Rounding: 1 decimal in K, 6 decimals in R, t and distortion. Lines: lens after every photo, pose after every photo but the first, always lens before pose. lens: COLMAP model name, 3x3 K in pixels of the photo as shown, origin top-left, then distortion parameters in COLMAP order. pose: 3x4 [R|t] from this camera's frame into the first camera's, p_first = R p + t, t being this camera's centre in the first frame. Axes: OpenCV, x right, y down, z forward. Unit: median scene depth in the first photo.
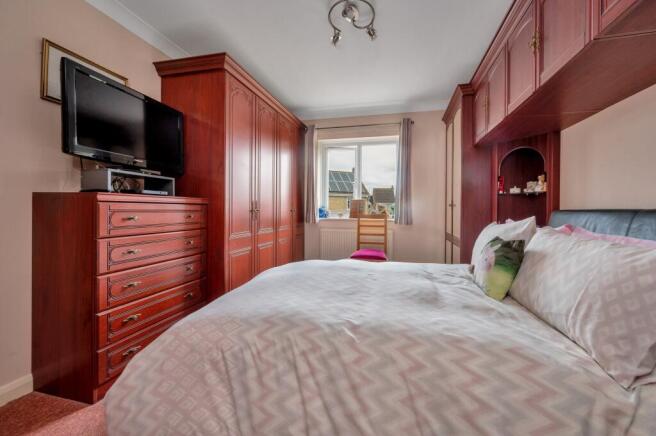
lens RADIAL K [[262.4, 0, 339.6], [0, 262.4, 211.4], [0, 0, 1]] dist [-0.007292, -0.000633]
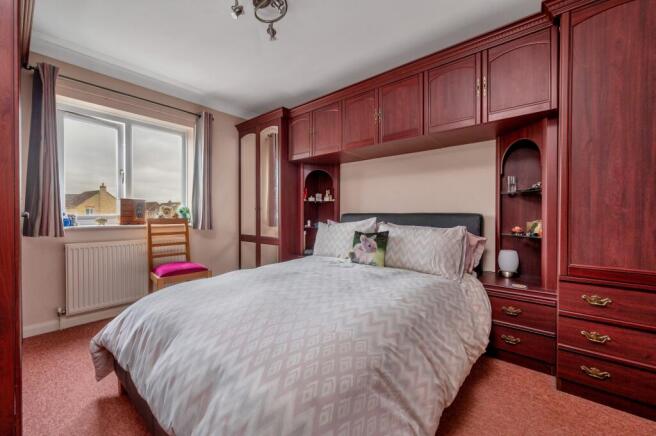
lens RADIAL K [[262.4, 0, 329.2], [0, 262.4, 216.8], [0, 0, 1]] dist [-0.007292, -0.000633]
pose [[0.442883, -0.013969, 0.896470, -0.564808], [0.003399, 0.999898, 0.013902, -0.005868], [-0.896573, -0.003110, 0.442885, 0.316253]]
